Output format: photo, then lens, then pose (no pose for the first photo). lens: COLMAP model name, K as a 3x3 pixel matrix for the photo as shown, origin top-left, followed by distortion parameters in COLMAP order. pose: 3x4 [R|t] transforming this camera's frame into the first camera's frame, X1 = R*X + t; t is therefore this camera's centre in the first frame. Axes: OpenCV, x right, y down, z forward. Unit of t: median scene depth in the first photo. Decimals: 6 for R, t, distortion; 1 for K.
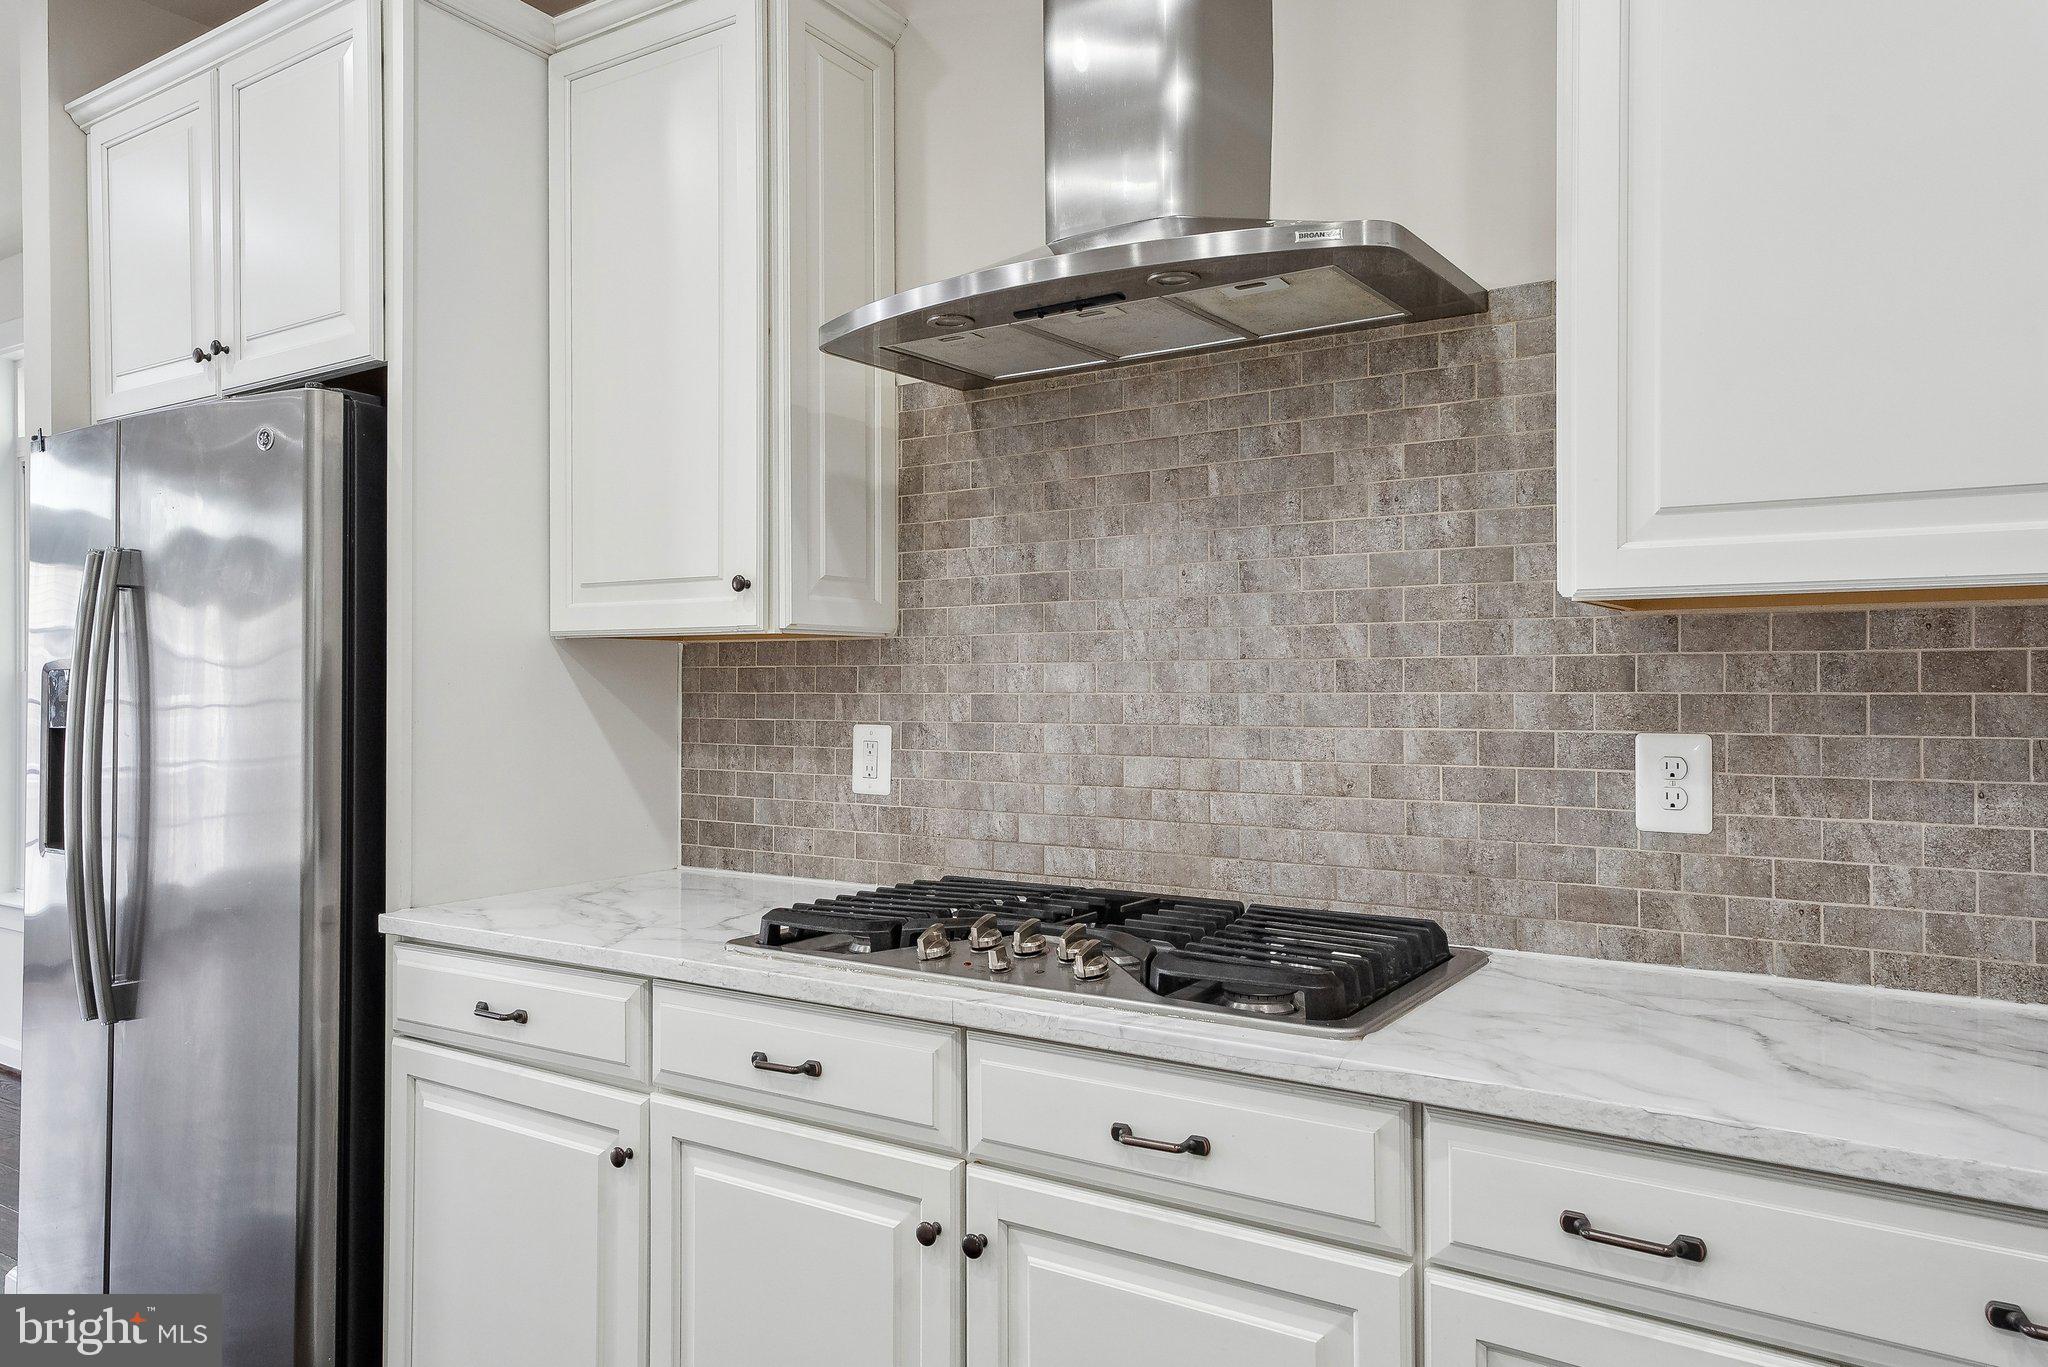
lens RADIAL K [[1393.4, 0, 1023.5], [0, 1393.4, 680.8], [0, 0, 1]] dist [0.018664, 0.001053]
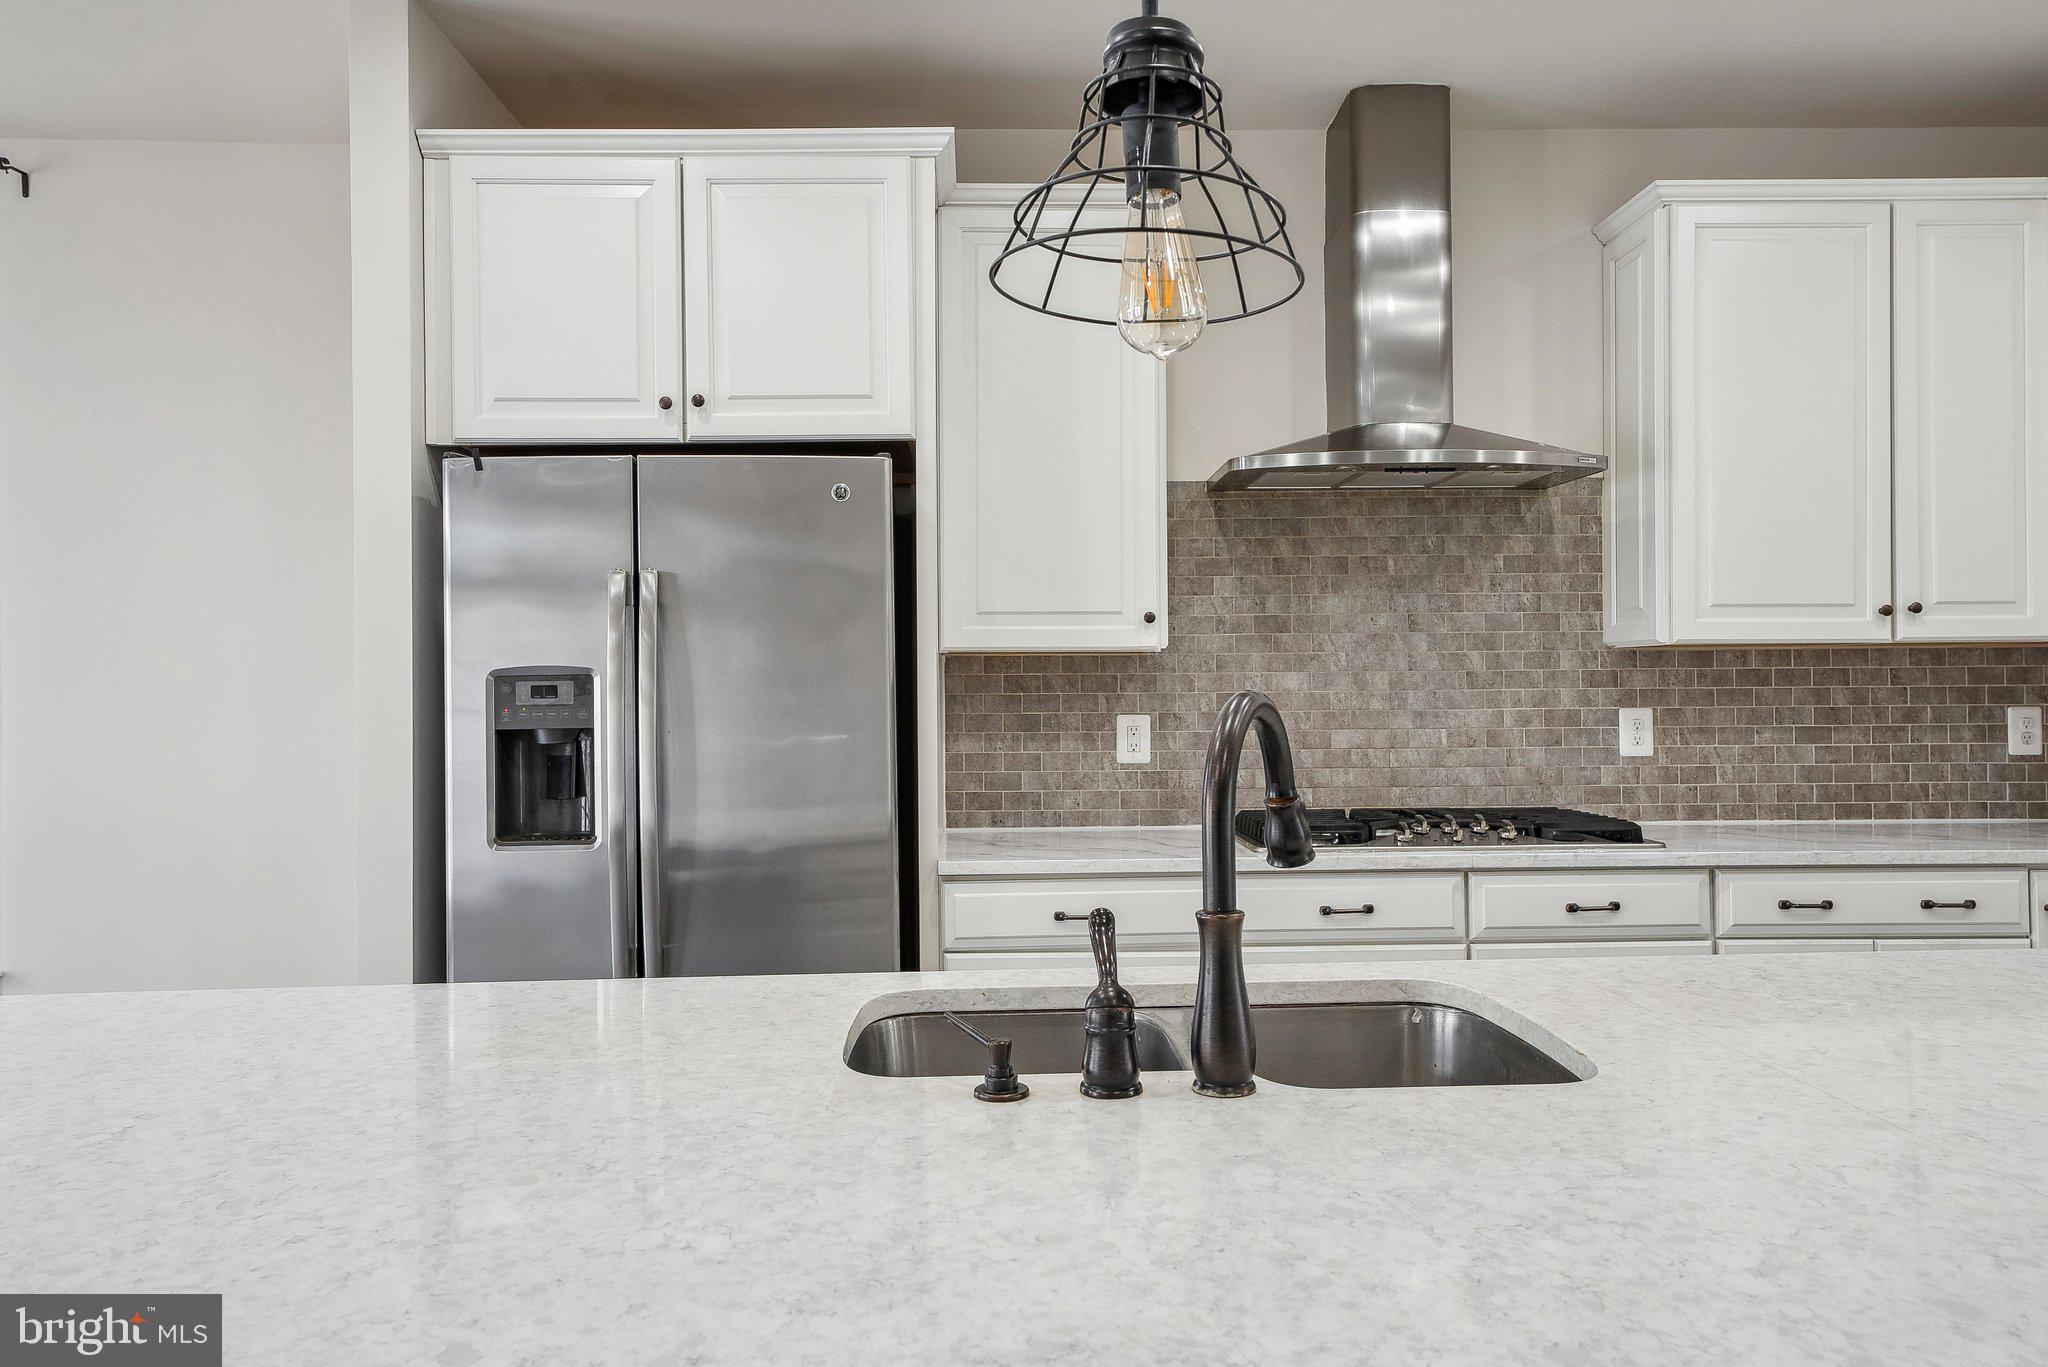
lens RADIAL K [[1393.4, 0, 1027.6], [0, 1393.4, 685.9], [0, 0, 1]] dist [0.018664, 0.001053]
pose [[0.812490, -0.002511, 0.582970, -1.267568], [0.004138, 0.999990, -0.001461, 0.004011], [-0.582960, 0.003599, 0.812493, -0.127637]]
